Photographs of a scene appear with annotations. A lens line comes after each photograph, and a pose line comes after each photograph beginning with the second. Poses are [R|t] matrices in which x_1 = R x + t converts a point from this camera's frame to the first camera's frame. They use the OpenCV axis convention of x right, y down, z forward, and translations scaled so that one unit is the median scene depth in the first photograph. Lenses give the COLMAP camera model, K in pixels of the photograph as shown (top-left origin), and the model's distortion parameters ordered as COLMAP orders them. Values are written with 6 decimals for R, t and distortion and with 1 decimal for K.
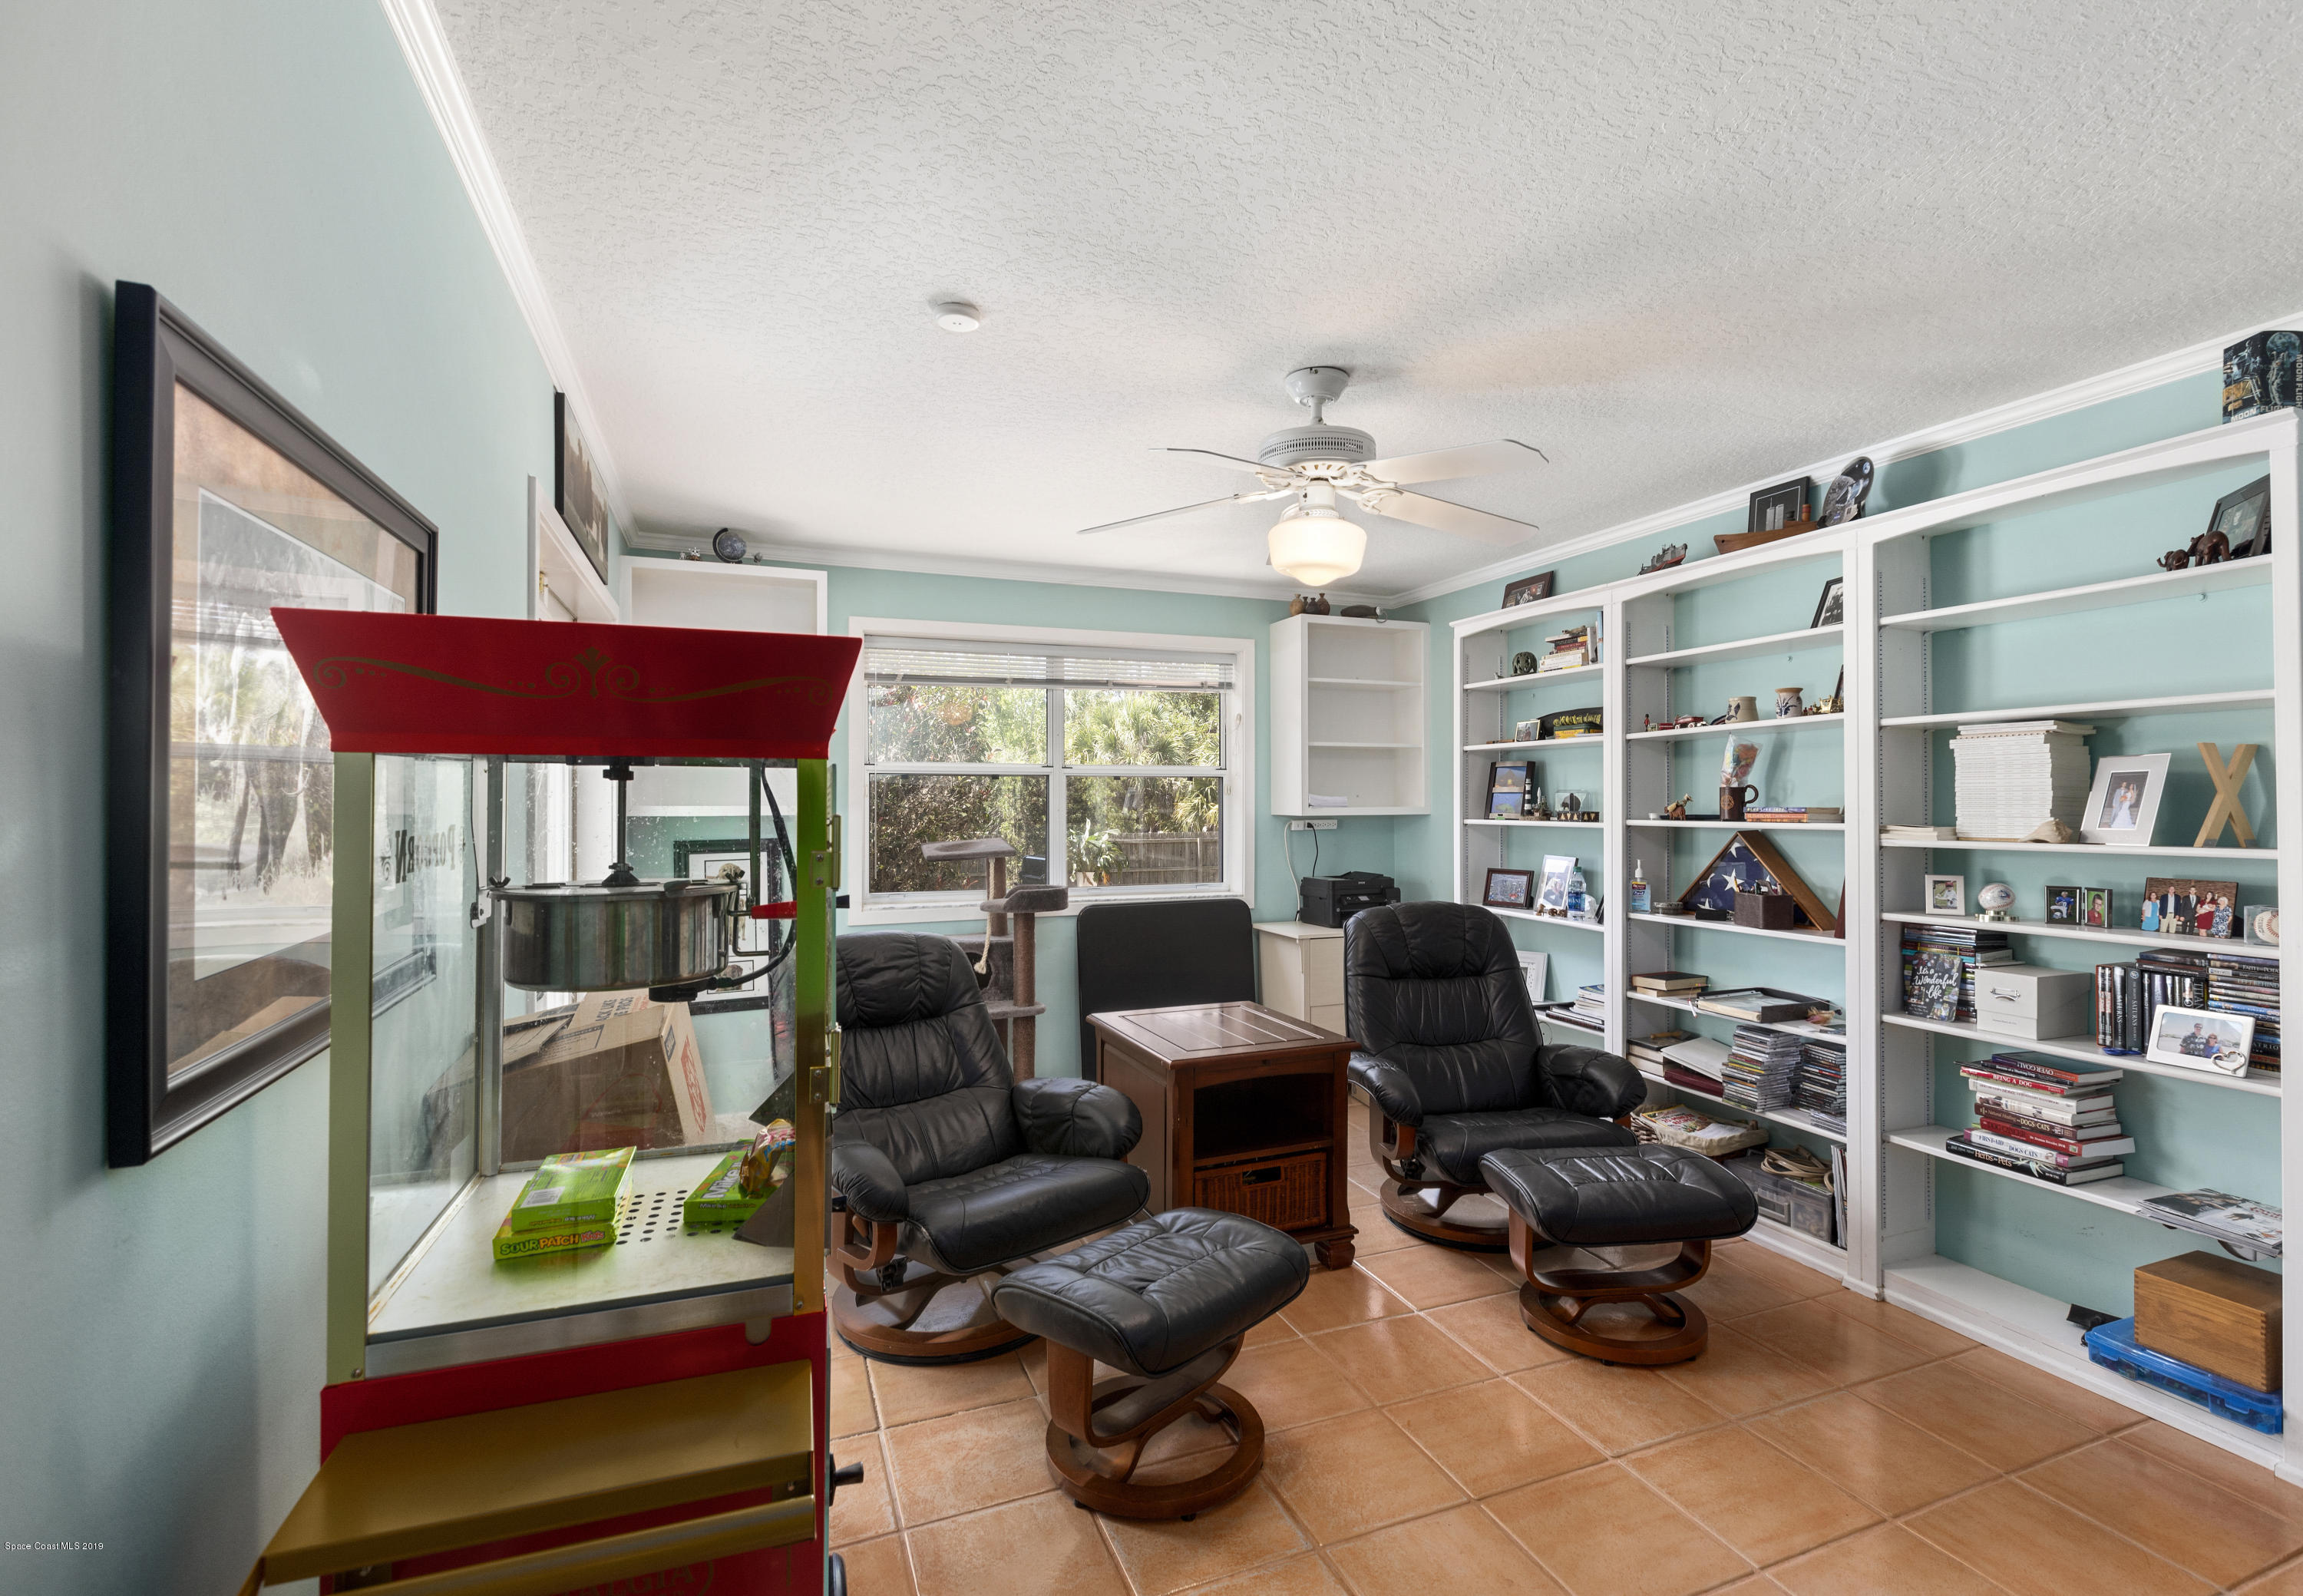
lens RADIAL K [[1083.2, 0, 1192.2], [0, 1083.2, 792.5], [0, 0, 1]] dist [-0.000357, -0.000086]
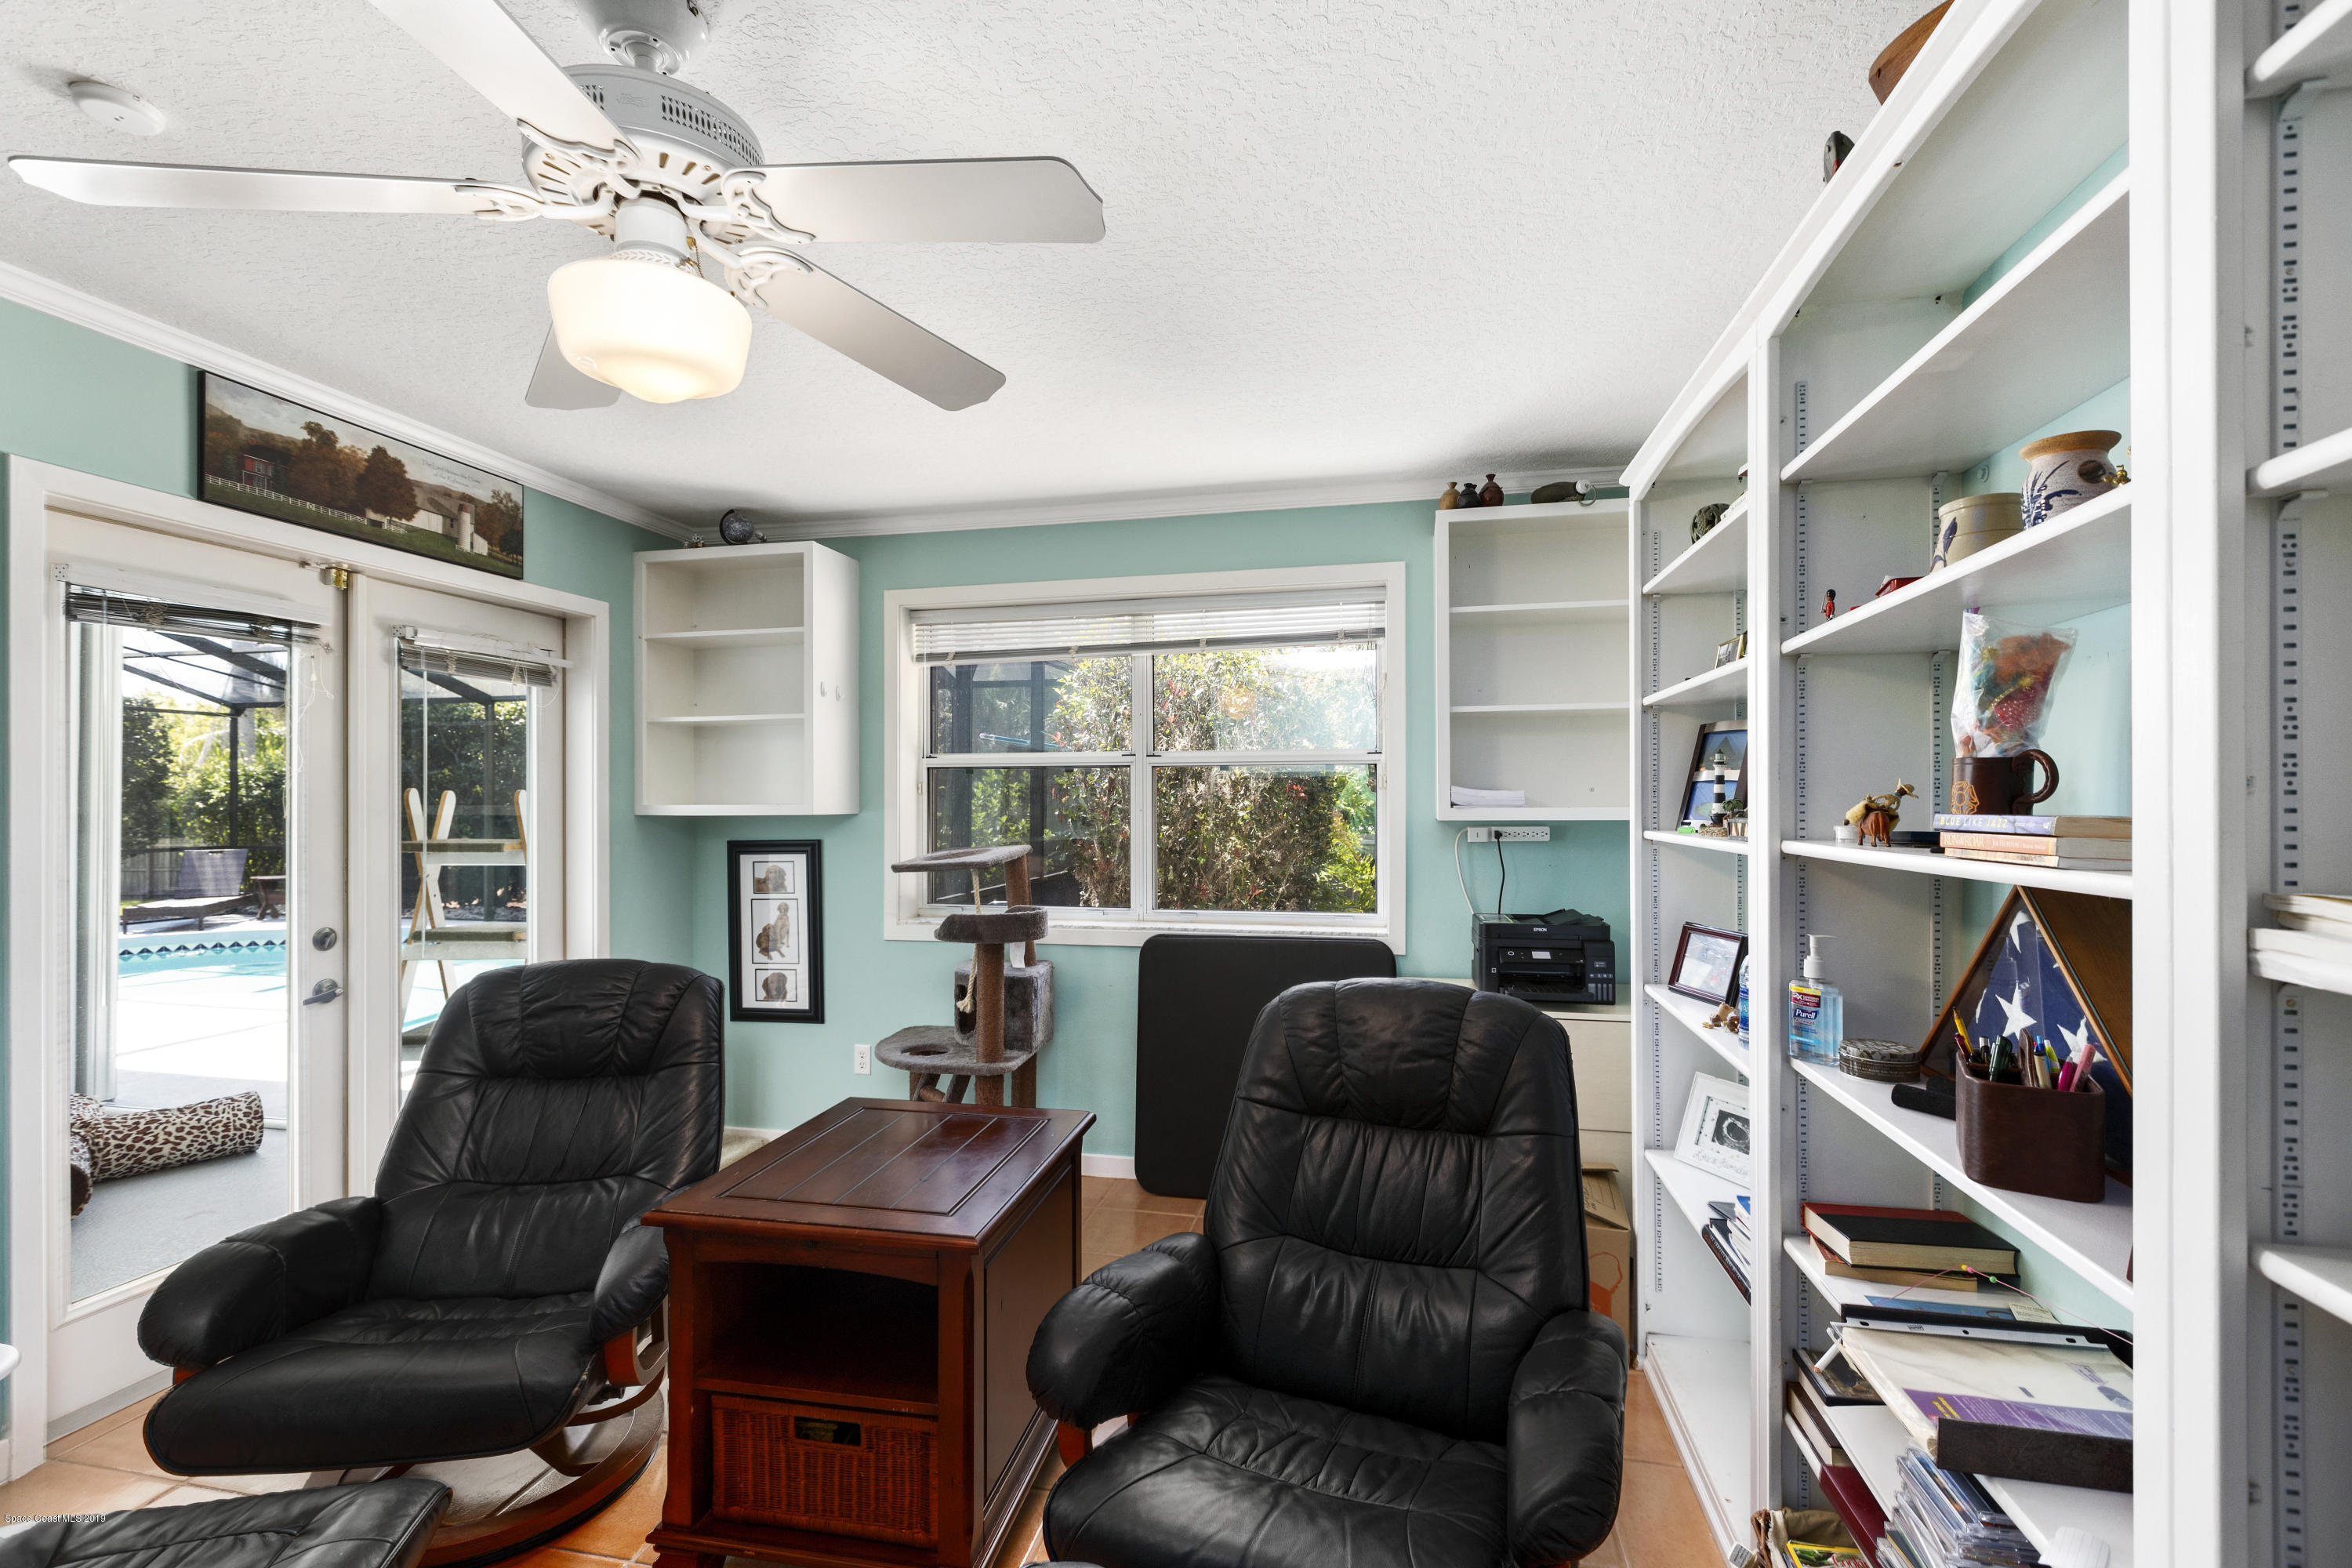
lens RADIAL K [[1067.4, 0, 1167.2], [0, 1067.4, 797.3], [0, 0, 1]] dist [-0.001586, -0.000277]
pose [[0.818178, -0.002321, -0.574960, 0.458215], [0.007542, 0.999949, 0.006694, 0.002756], [0.574915, -0.009813, 0.818154, 0.521099]]
